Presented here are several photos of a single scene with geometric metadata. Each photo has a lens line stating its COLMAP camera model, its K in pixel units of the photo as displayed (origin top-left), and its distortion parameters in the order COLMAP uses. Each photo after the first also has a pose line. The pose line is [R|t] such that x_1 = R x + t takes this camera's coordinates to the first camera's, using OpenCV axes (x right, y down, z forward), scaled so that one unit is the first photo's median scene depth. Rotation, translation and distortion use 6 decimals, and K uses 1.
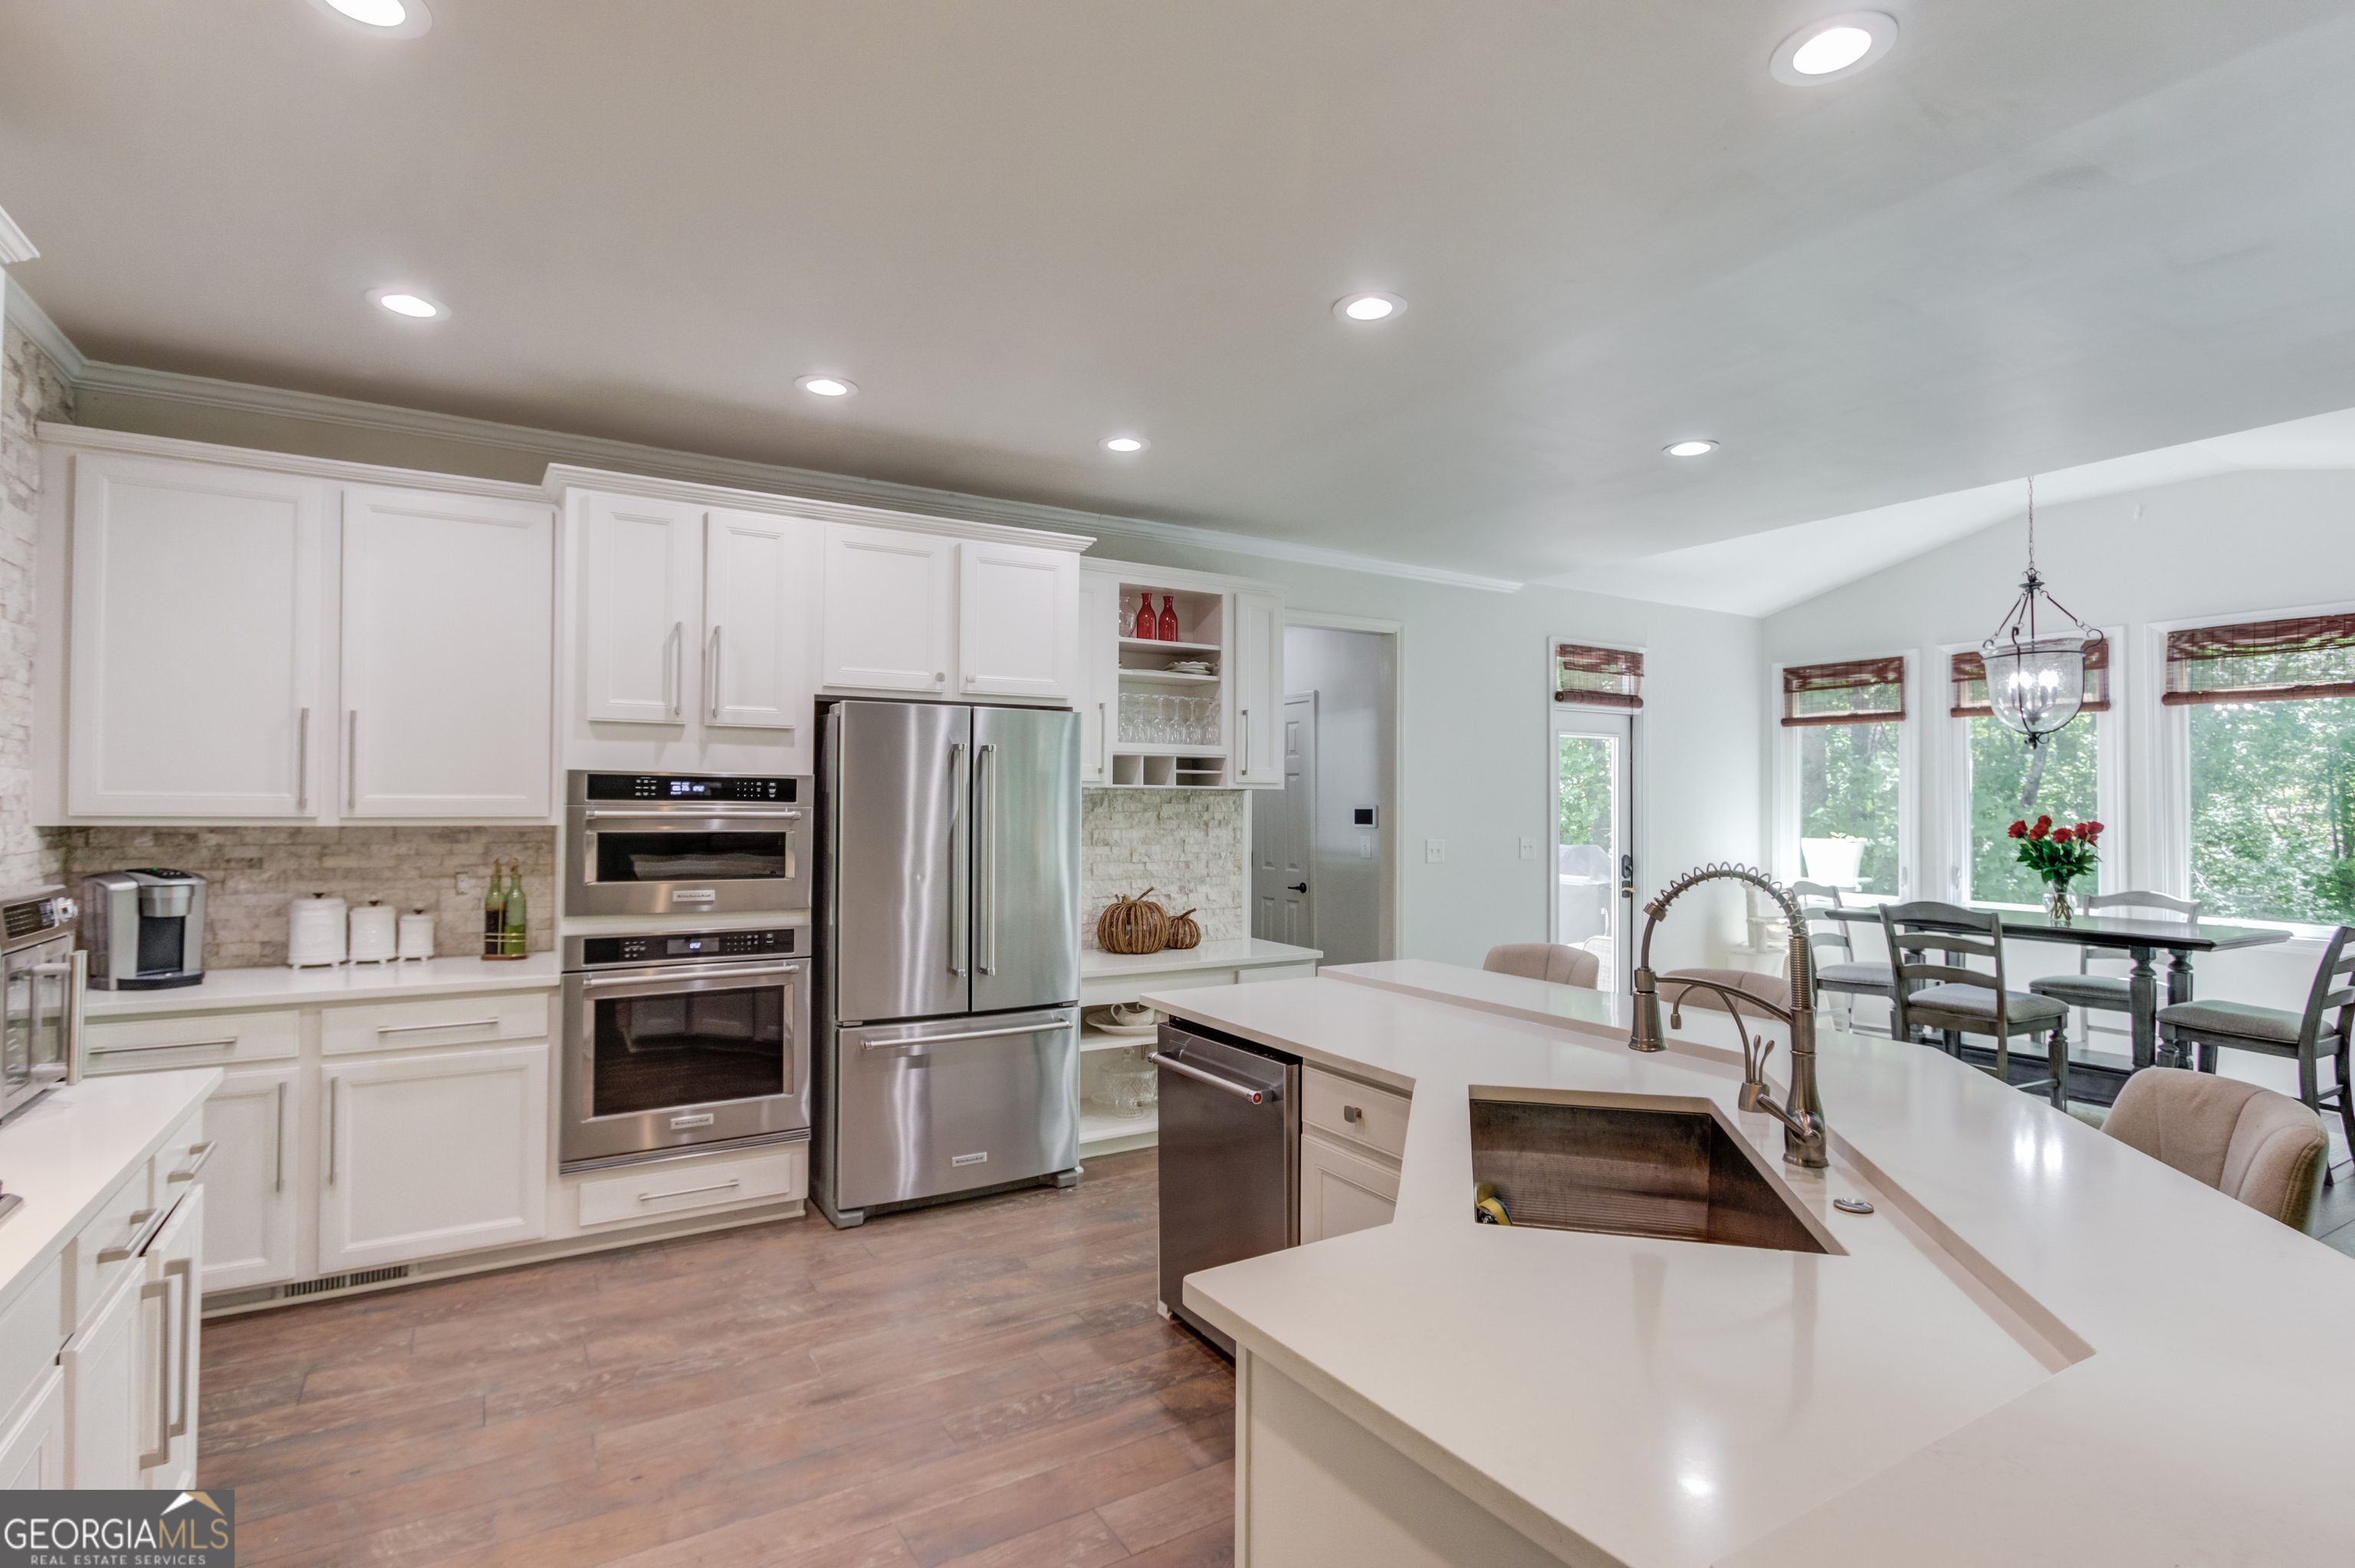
lens RADIAL K [[1136.7, 0, 1146.8], [0, 1136.7, 790.2], [0, 0, 1]] dist [0.001122, 0.000230]
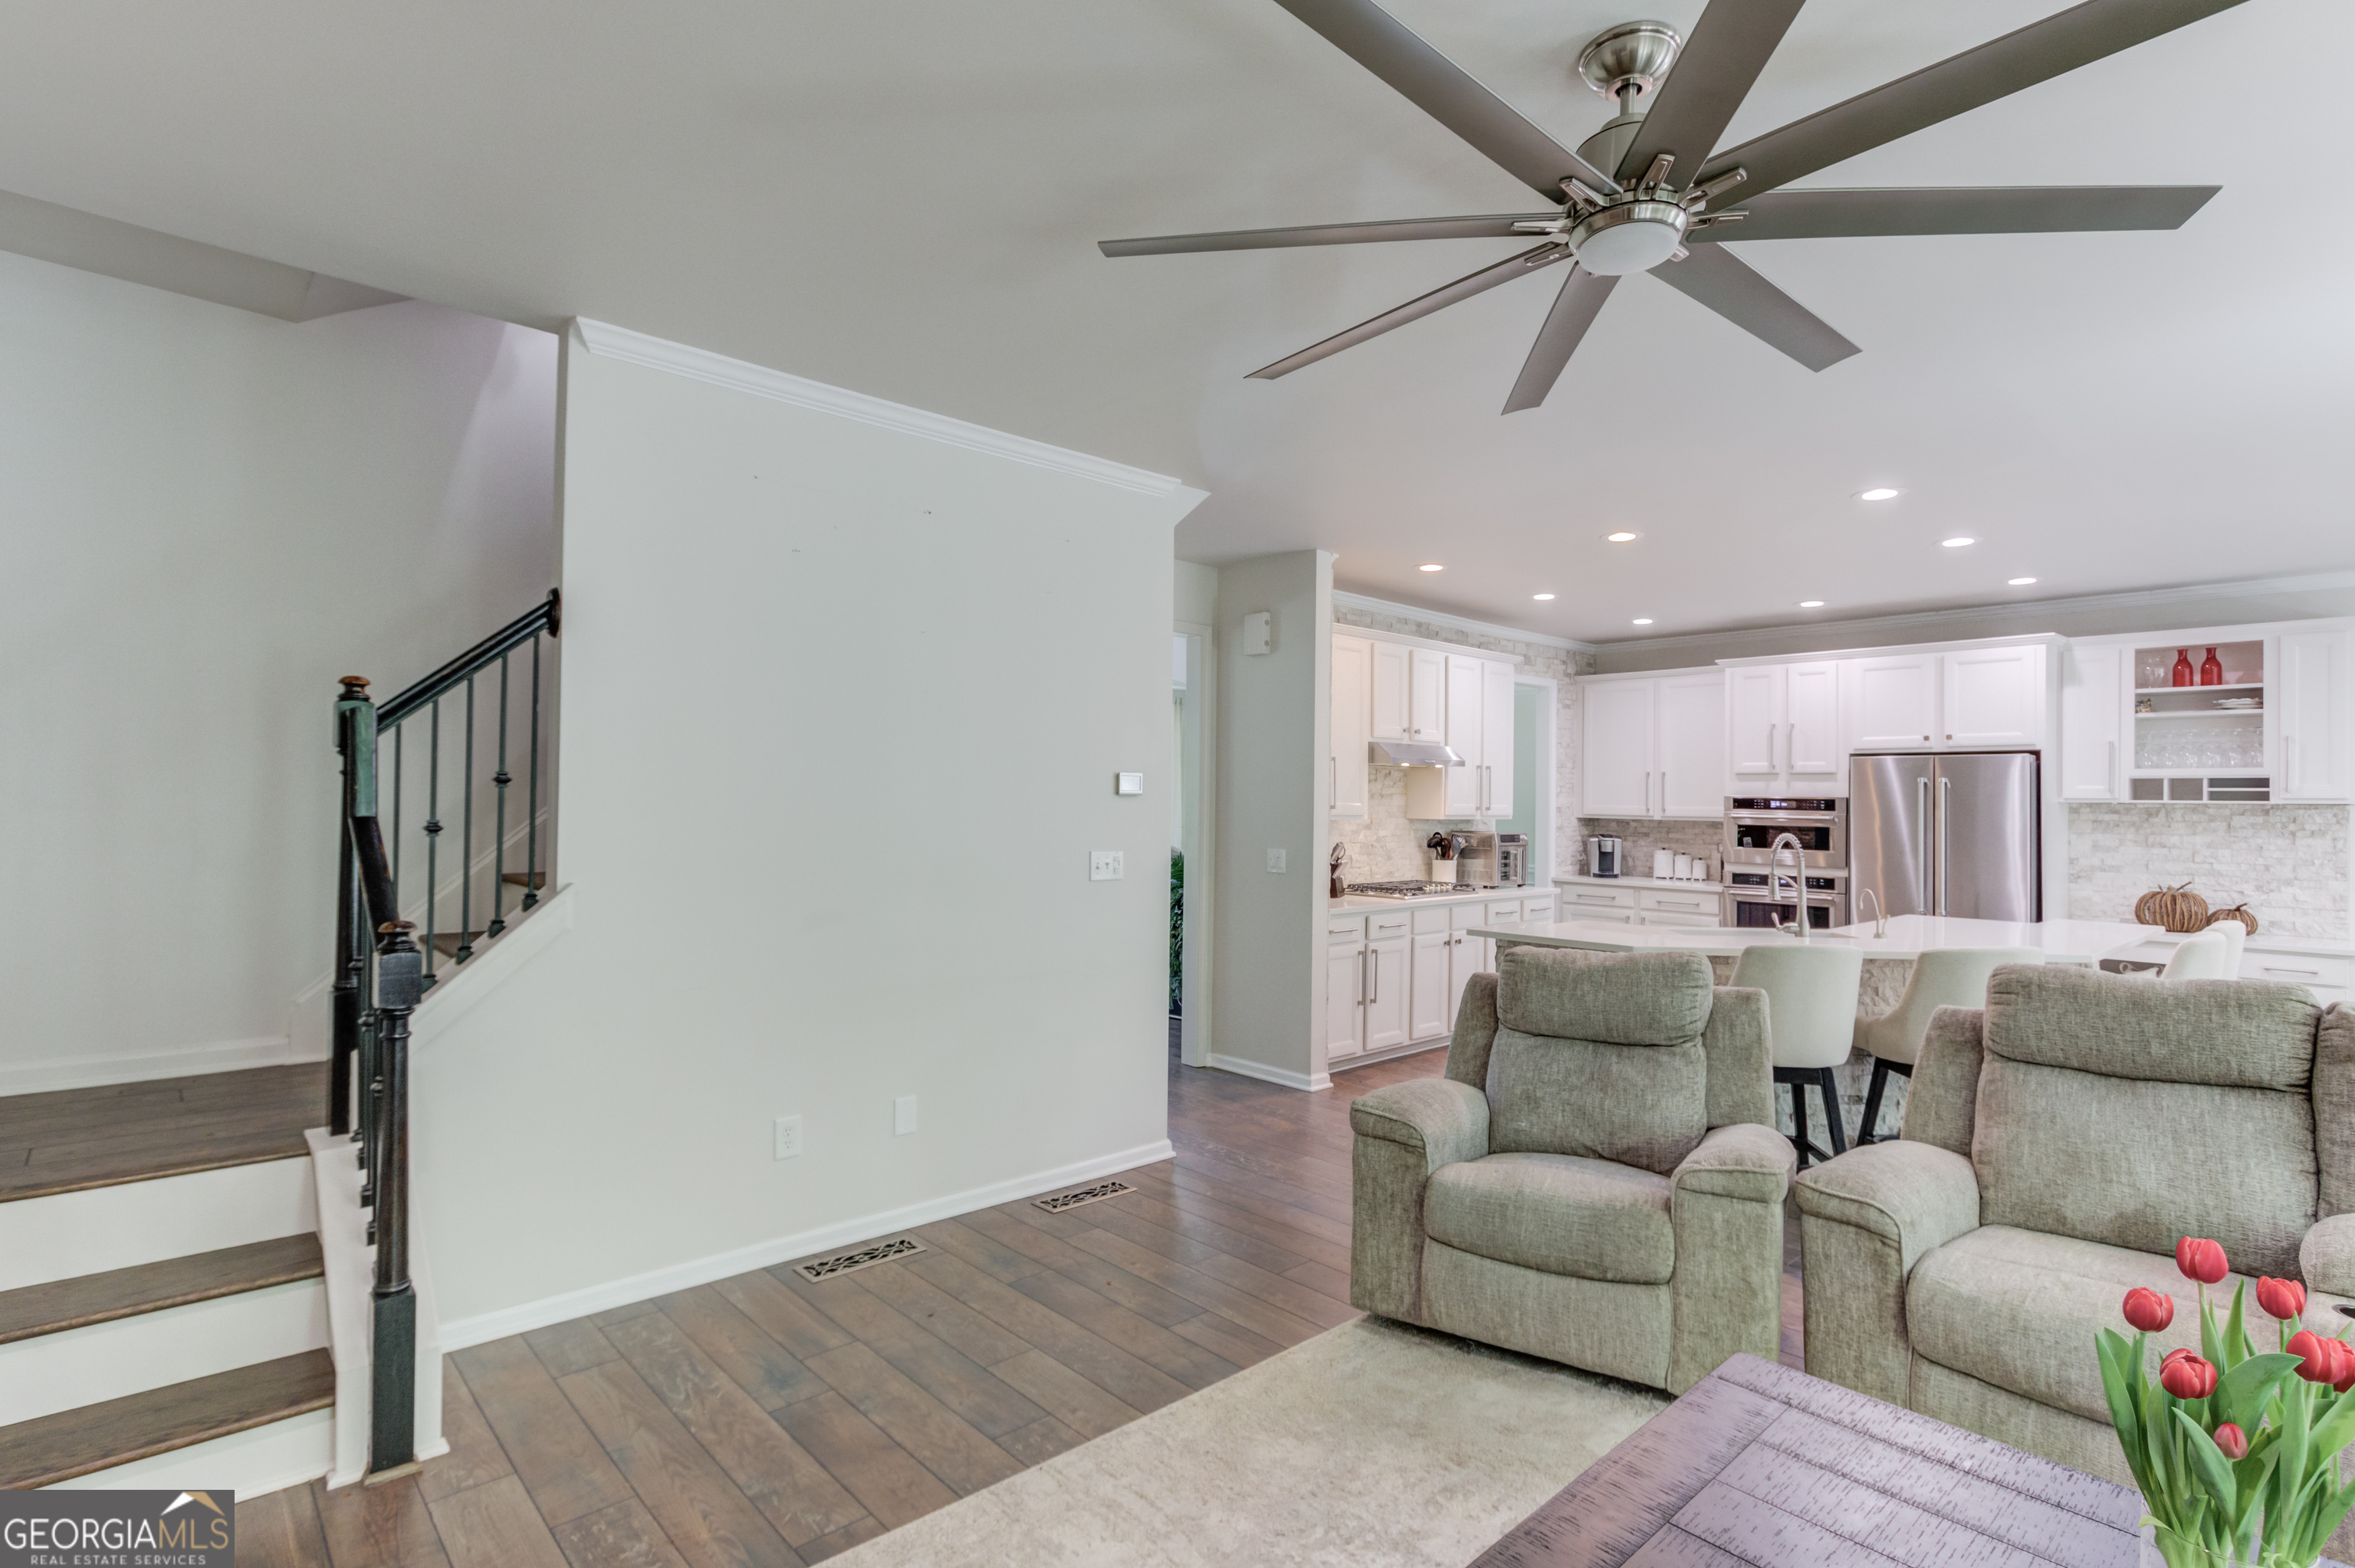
lens RADIAL K [[1136.7, 0, 1146.8], [0, 1136.7, 790.2], [0, 0, 1]] dist [0.001122, 0.000230]
pose [[0.203569, -0.010104, -0.979008, 1.244821], [0.003989, 0.999947, -0.009490, -0.010631], [0.979052, -0.001973, 0.203599, -0.487365]]
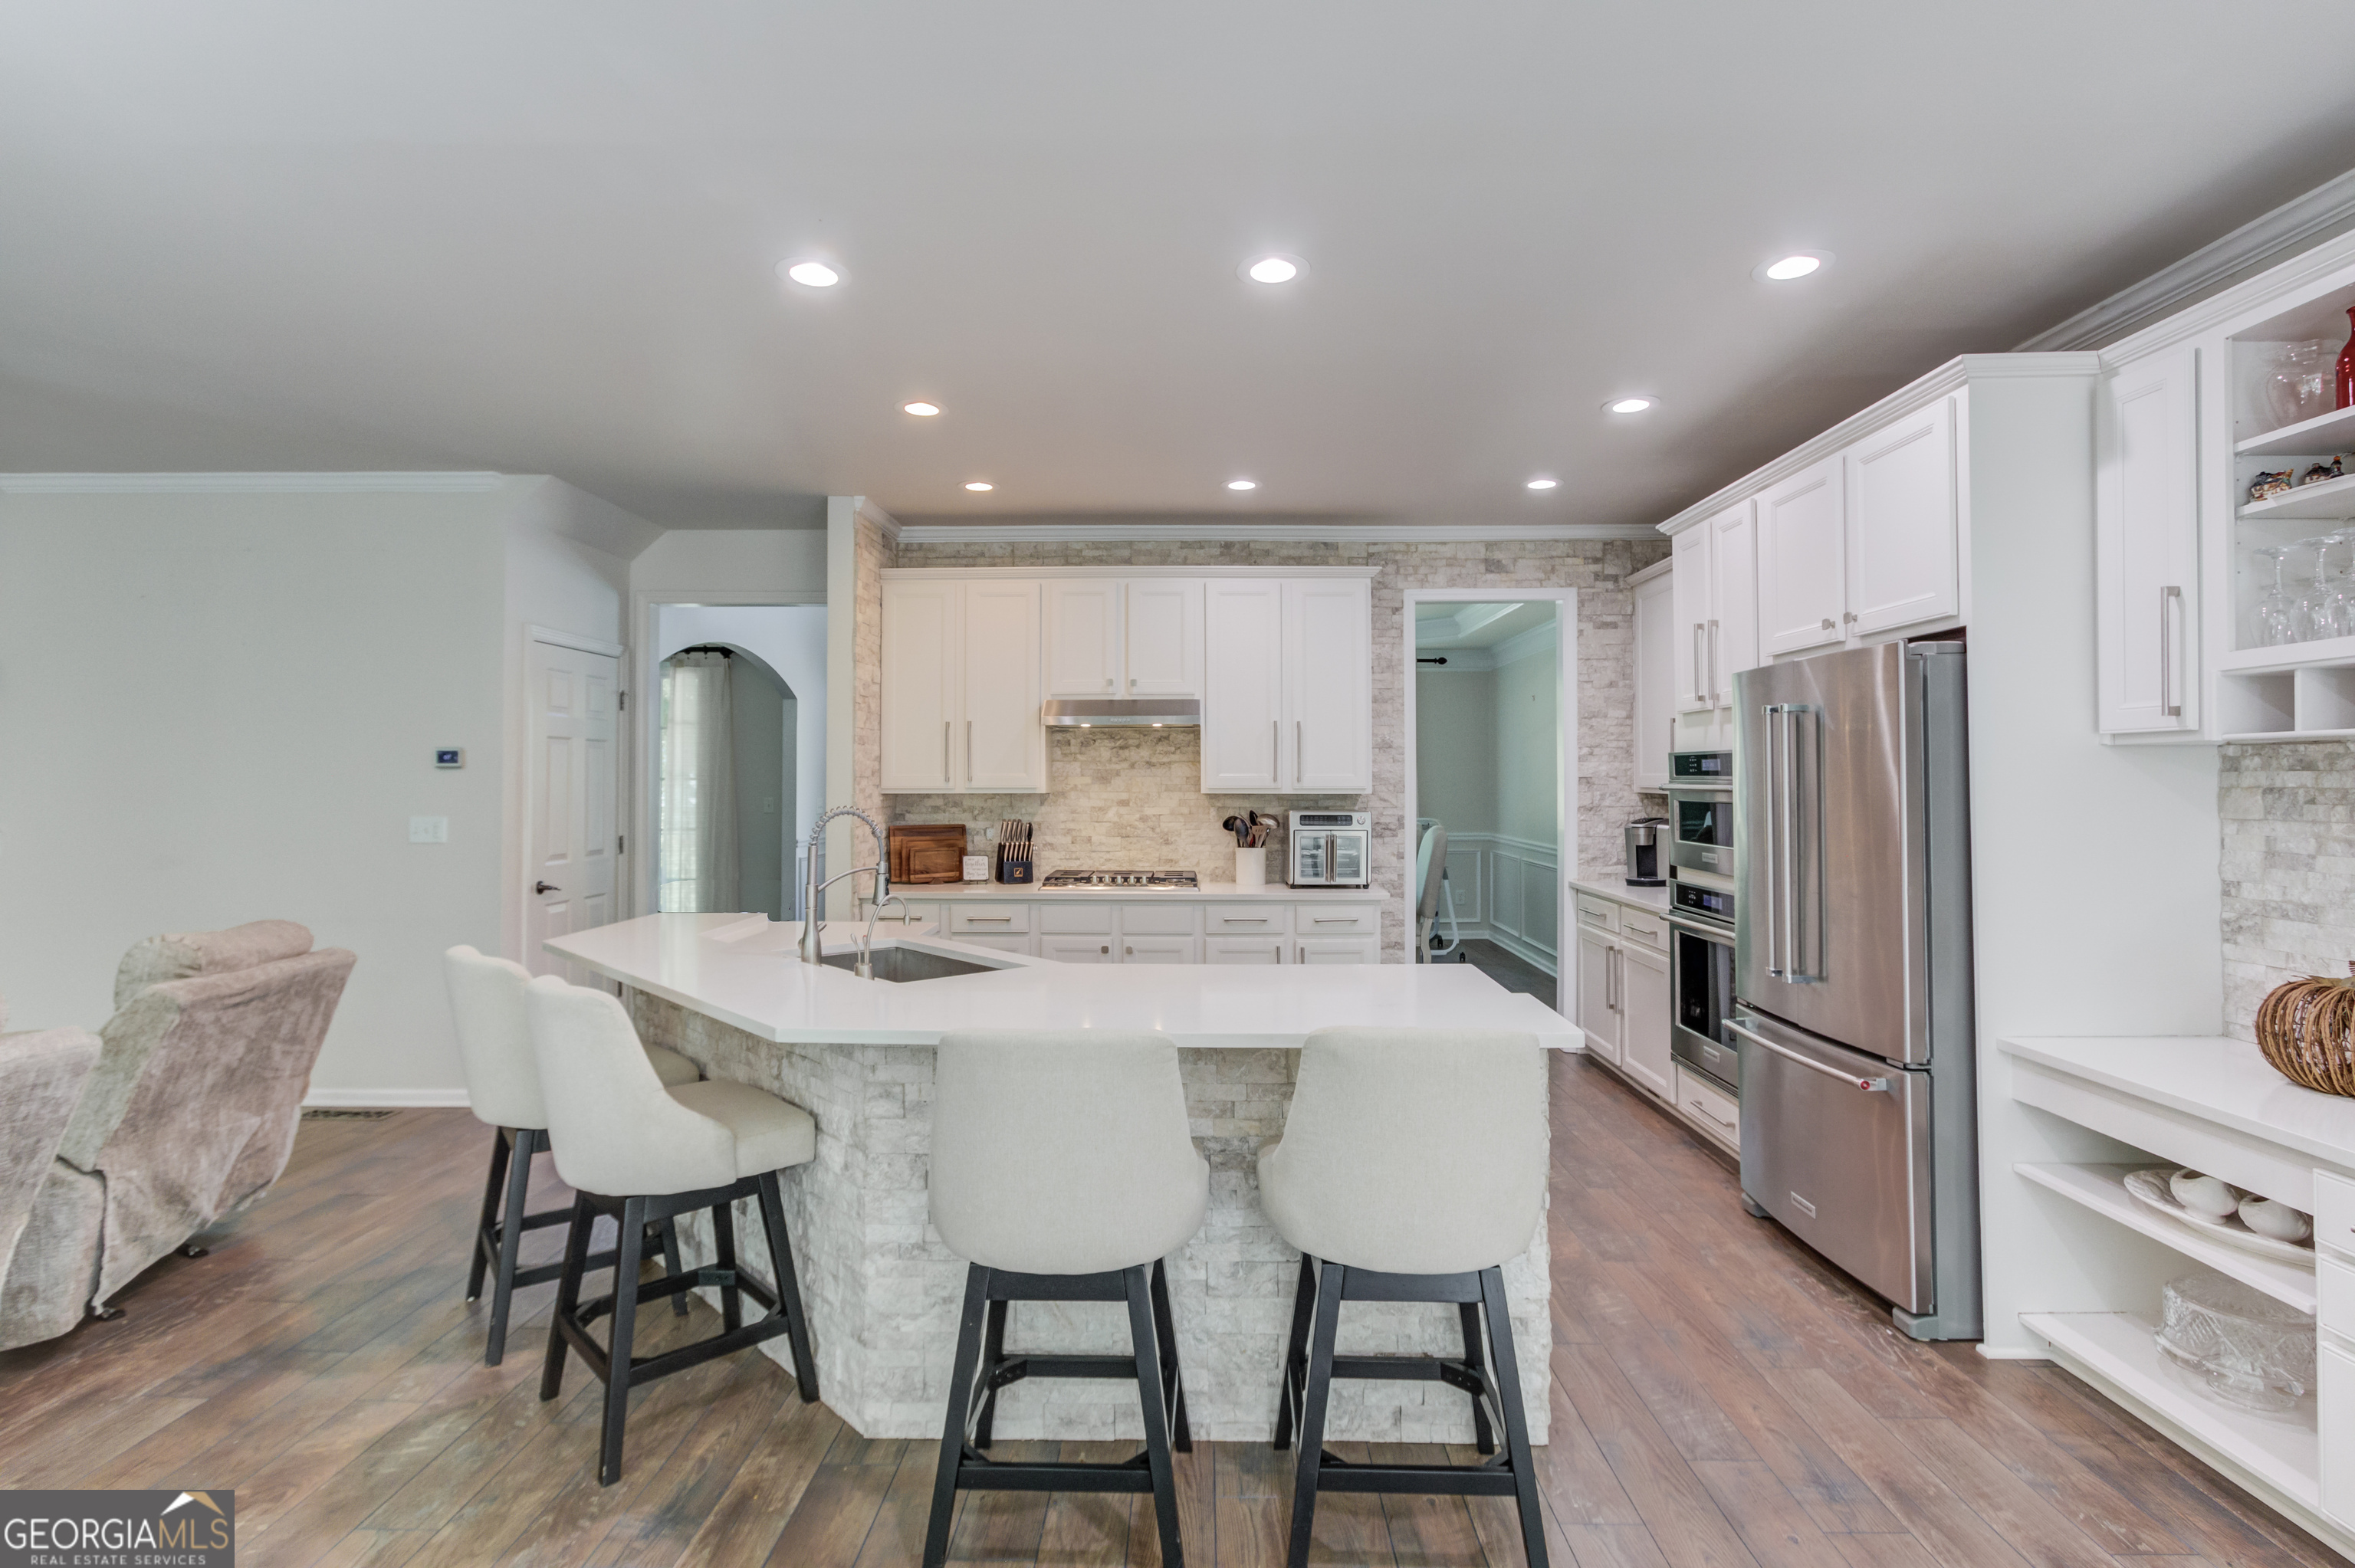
lens RADIAL K [[1084.4, 0, 1182.9], [0, 1084.4, 760.8], [0, 0, 1]] dist [-0.039001, -0.000435]
pose [[-0.516149, -0.019098, -0.856286, 0.727567], [0.011210, 0.999515, -0.029049, 0.018290], [0.856425, -0.024592, -0.515685, 0.995589]]
